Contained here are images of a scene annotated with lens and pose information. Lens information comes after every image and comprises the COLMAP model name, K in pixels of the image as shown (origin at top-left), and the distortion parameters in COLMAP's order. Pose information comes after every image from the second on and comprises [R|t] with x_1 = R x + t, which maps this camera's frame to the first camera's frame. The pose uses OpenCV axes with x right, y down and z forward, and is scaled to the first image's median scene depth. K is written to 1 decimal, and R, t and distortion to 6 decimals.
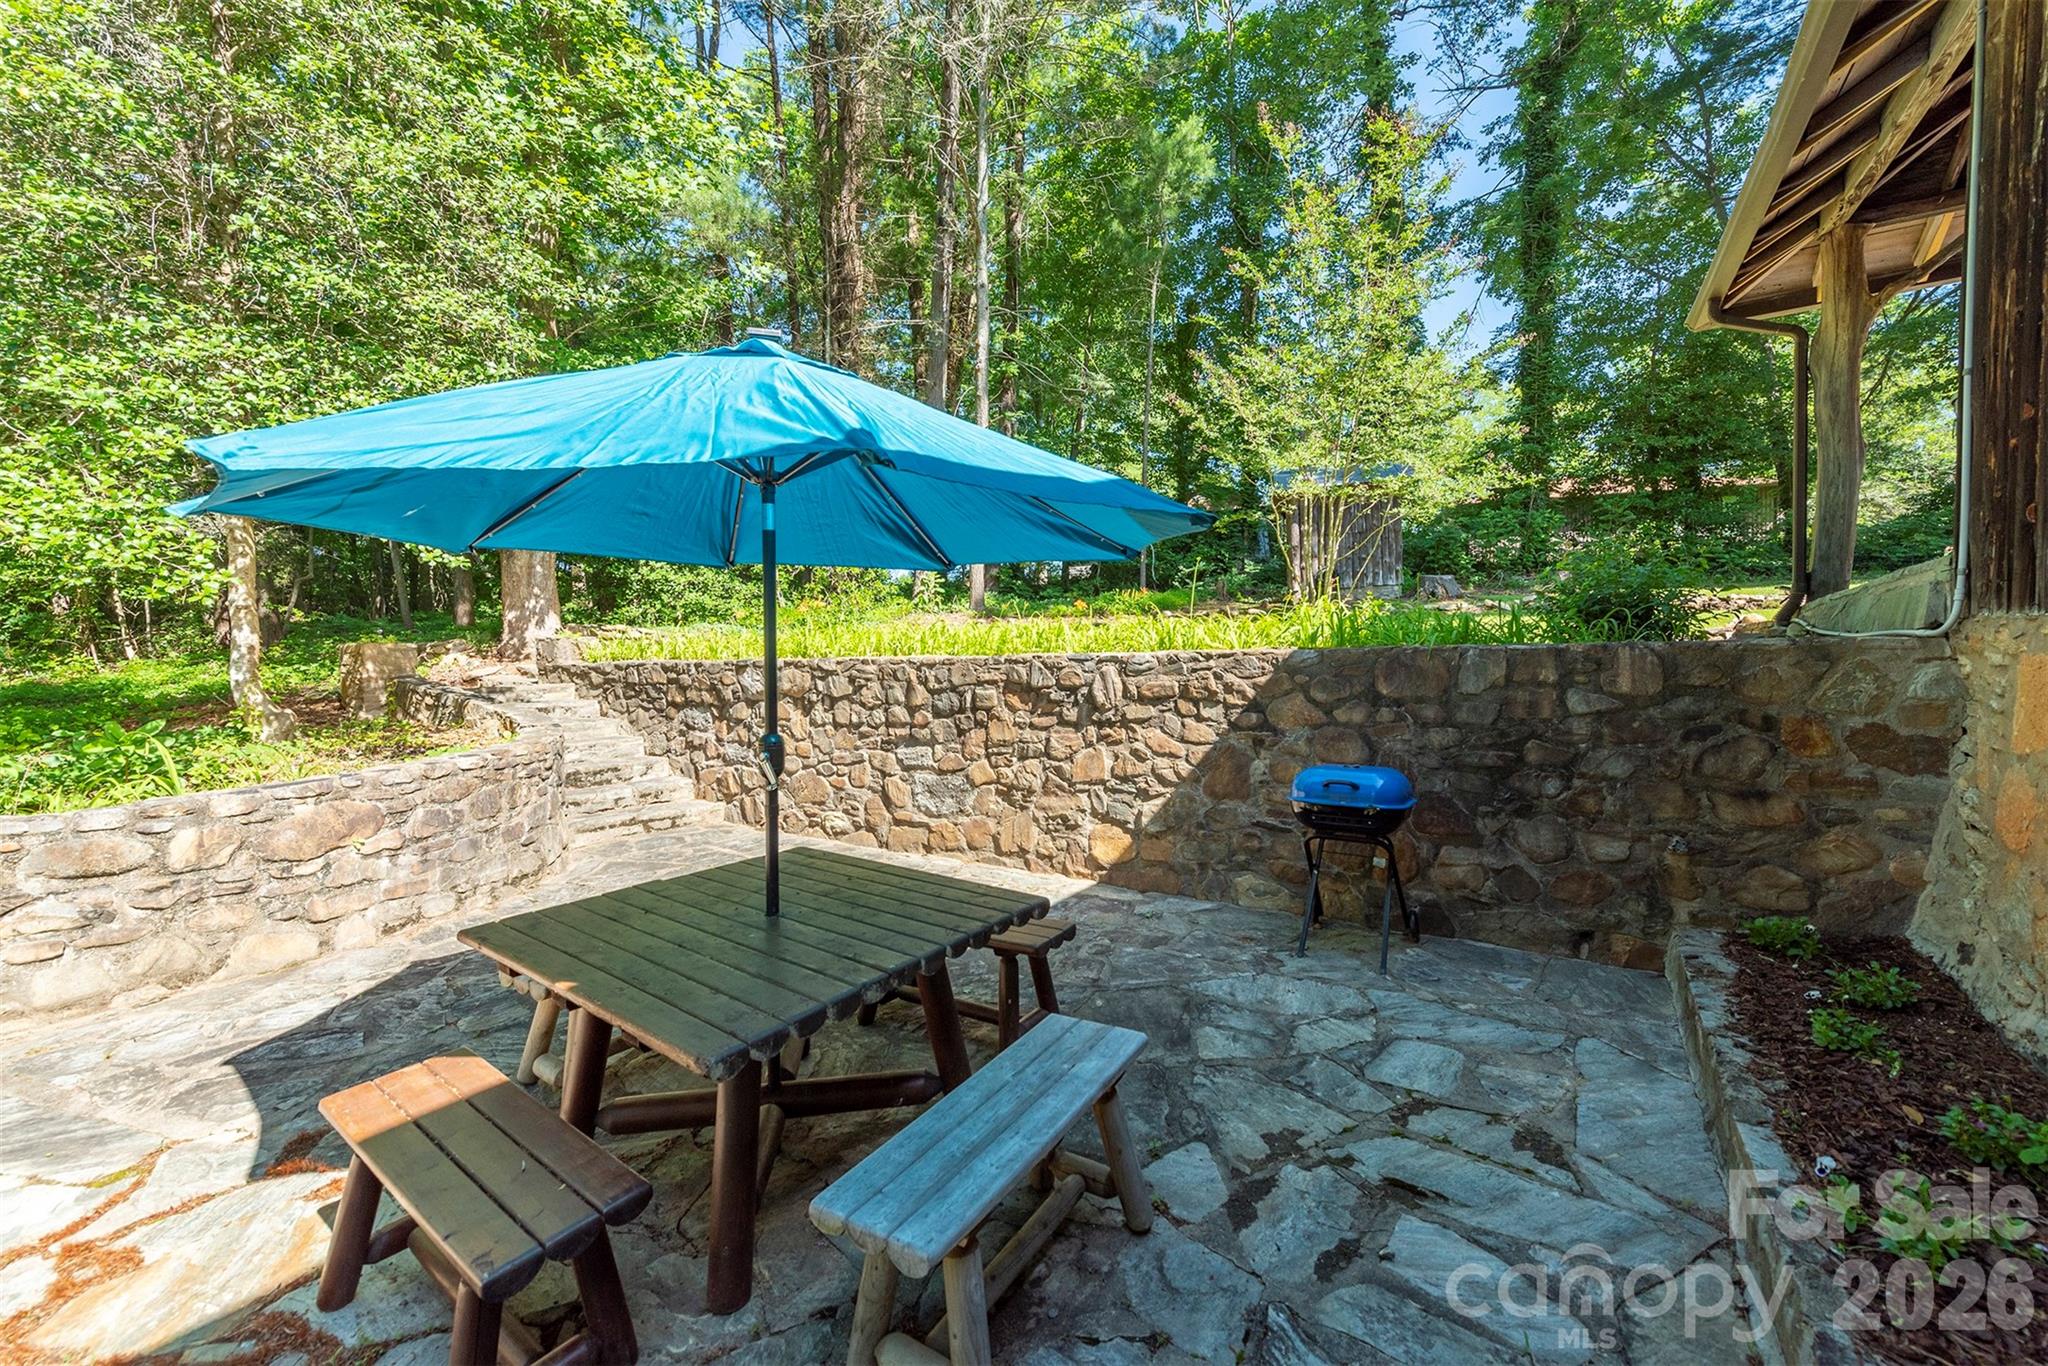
lens RADIAL K [[808.0, 0, 1020.8], [0, 808.0, 672.9], [0, 0, 1]] dist [0.017748, -0.003591]
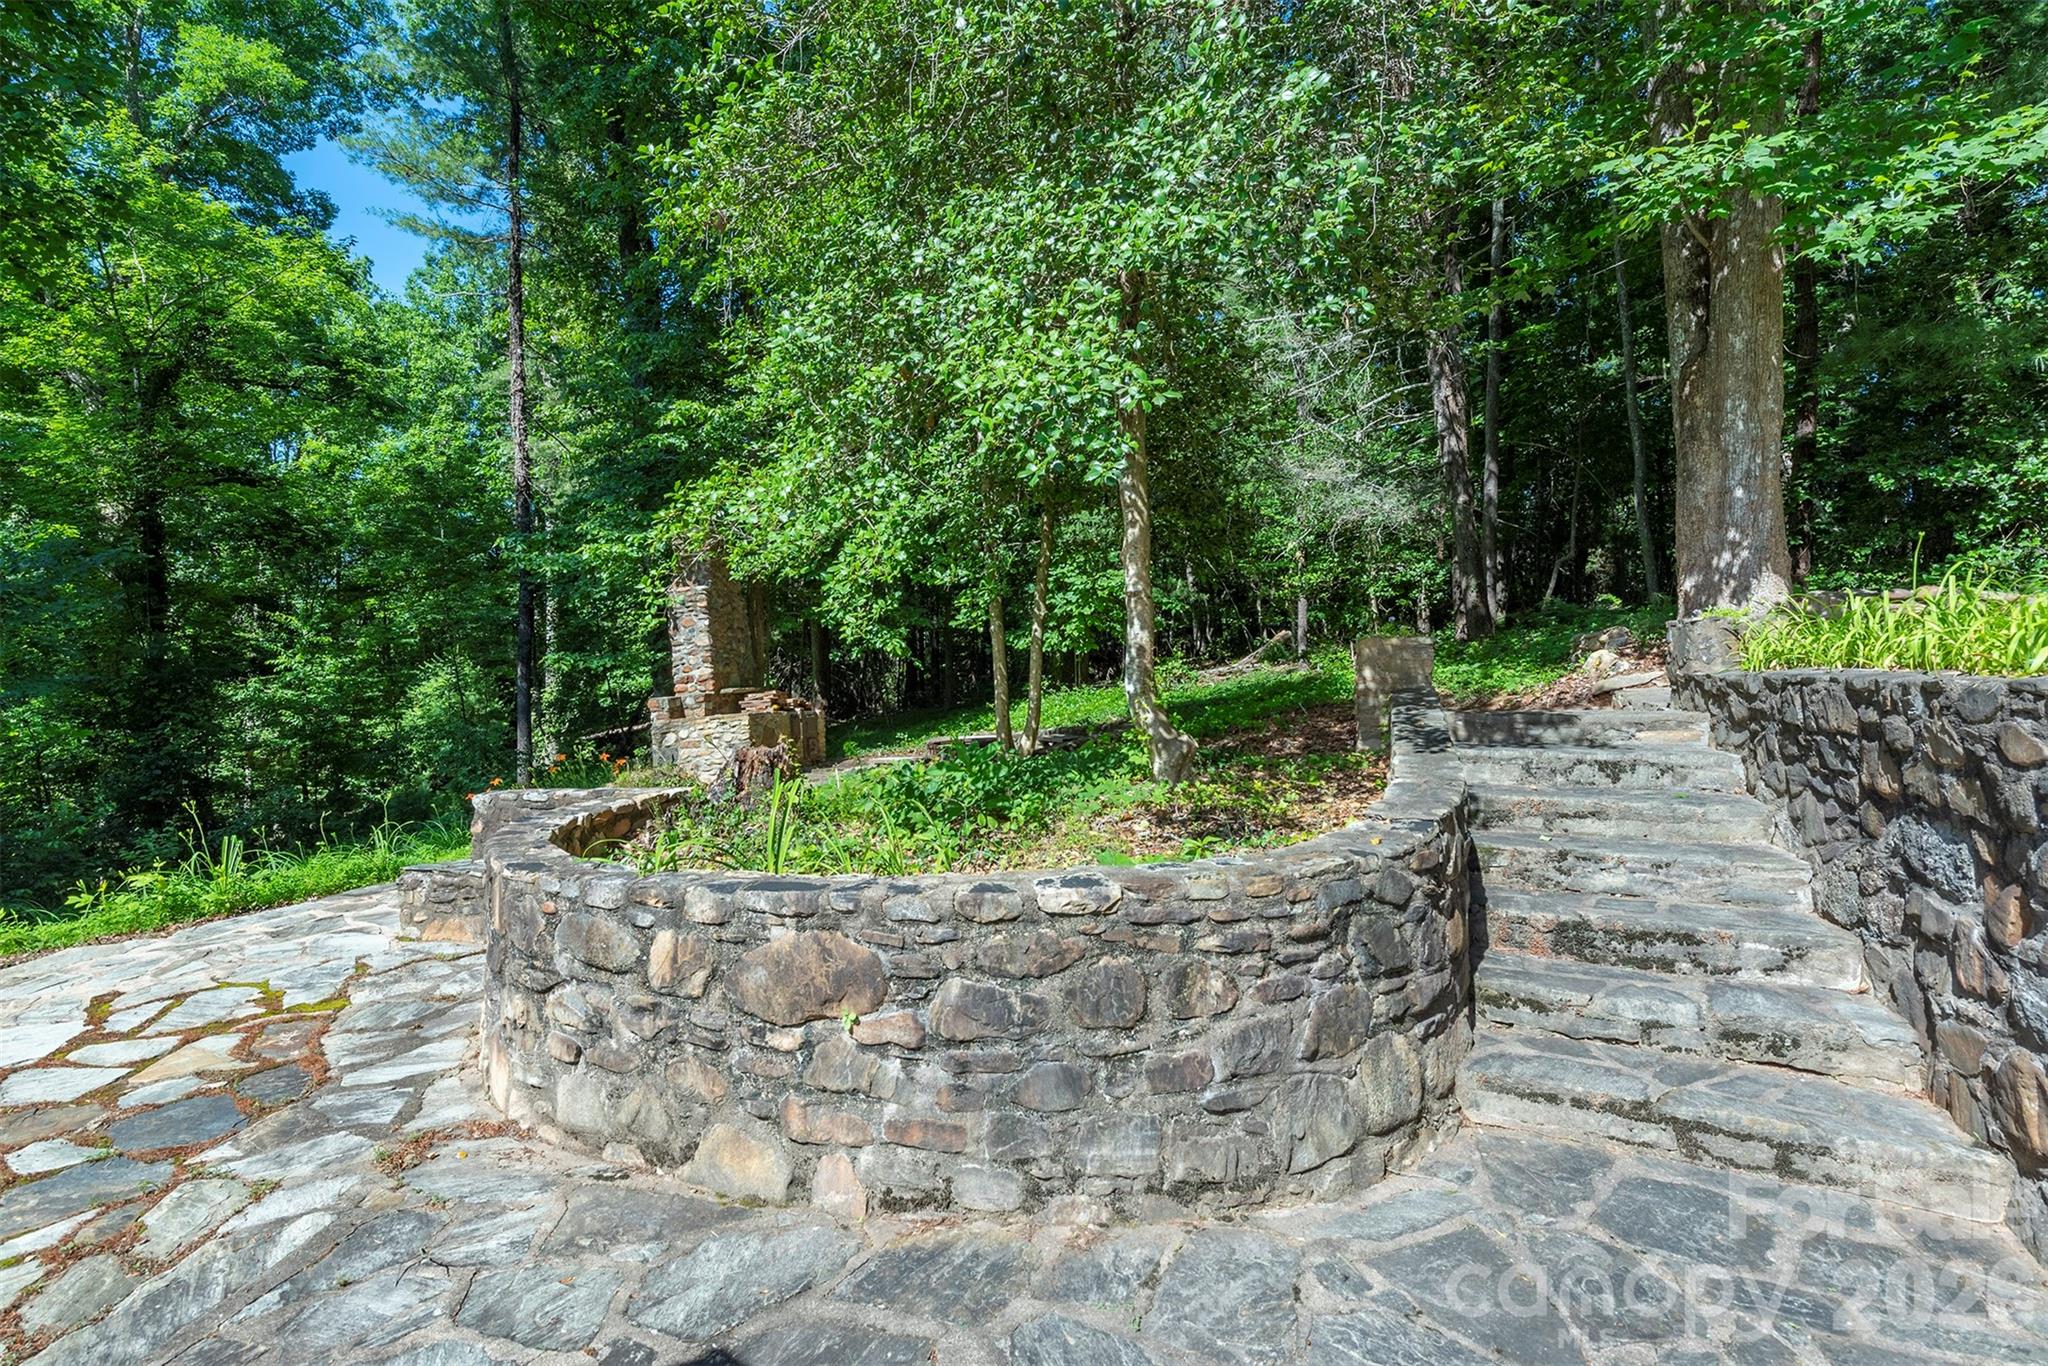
lens RADIAL K [[942.5, 0, 1020.6], [0, 942.5, 666.4], [0, 0, 1]] dist [0.004700, -0.000051]
pose [[0.213171, 0.013314, -0.976924, -0.136368], [-0.014470, 0.999840, 0.010469, -0.022002], [0.976908, 0.011904, 0.213330, 0.708860]]
